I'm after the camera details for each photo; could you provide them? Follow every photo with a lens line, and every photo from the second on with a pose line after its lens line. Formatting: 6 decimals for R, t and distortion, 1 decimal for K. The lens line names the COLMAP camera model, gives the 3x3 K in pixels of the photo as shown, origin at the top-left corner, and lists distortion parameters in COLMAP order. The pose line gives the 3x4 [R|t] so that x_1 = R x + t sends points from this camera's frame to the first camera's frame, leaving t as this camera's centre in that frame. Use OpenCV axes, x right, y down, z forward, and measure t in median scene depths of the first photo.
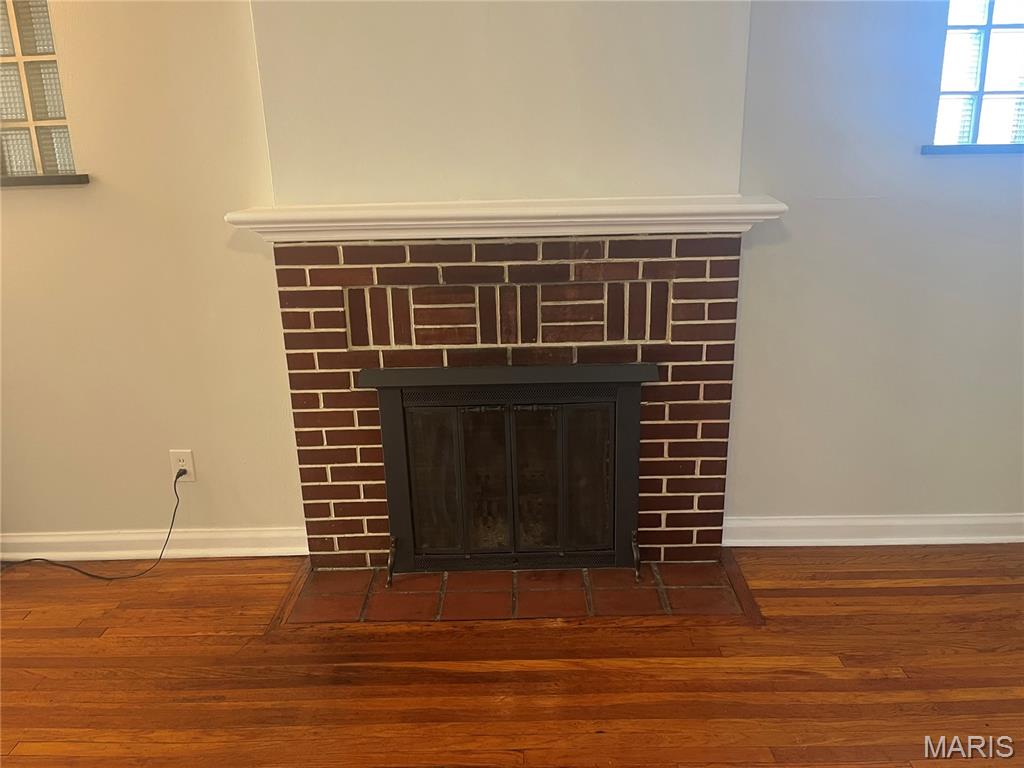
lens RADIAL K [[775.9, 0, 516.6], [0, 775.9, 395.2], [0, 0, 1]] dist [0.088111, -0.124360]
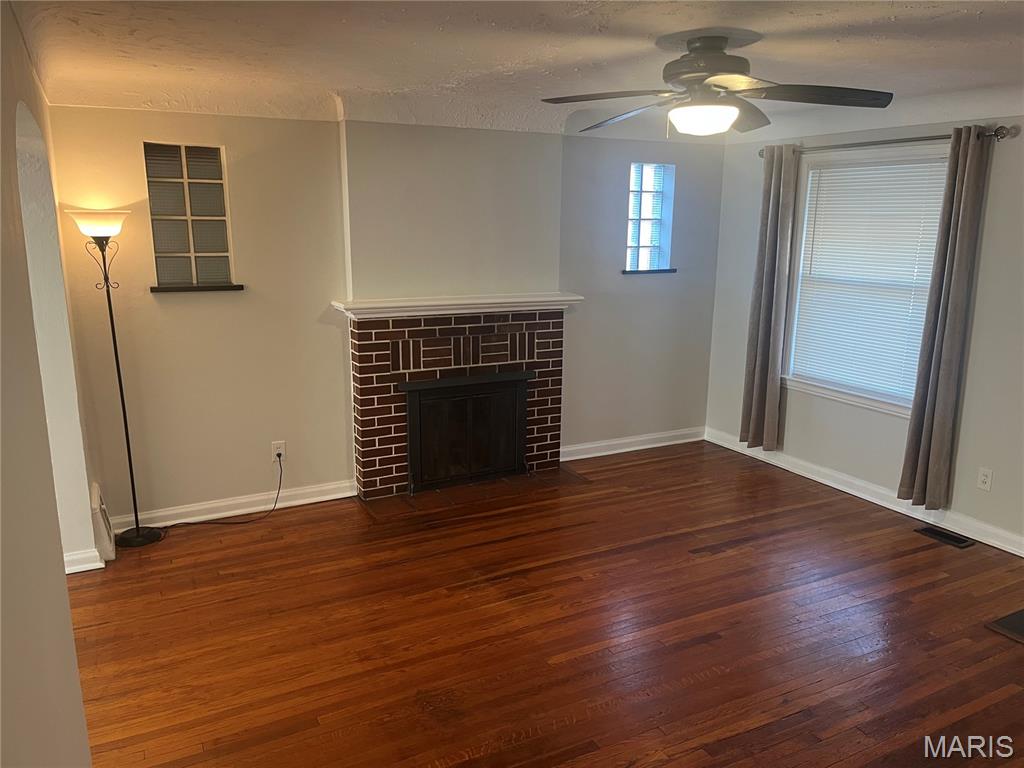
lens RADIAL K [[775.9, 0, 516.6], [0, 775.9, 395.2], [0, 0, 1]] dist [0.088111, -0.124360]
pose [[0.877683, -0.074872, 0.473358, -0.861916], [0.115264, 0.991706, -0.056858, 0.141275], [-0.465175, 0.104464, 0.879033, -0.826025]]
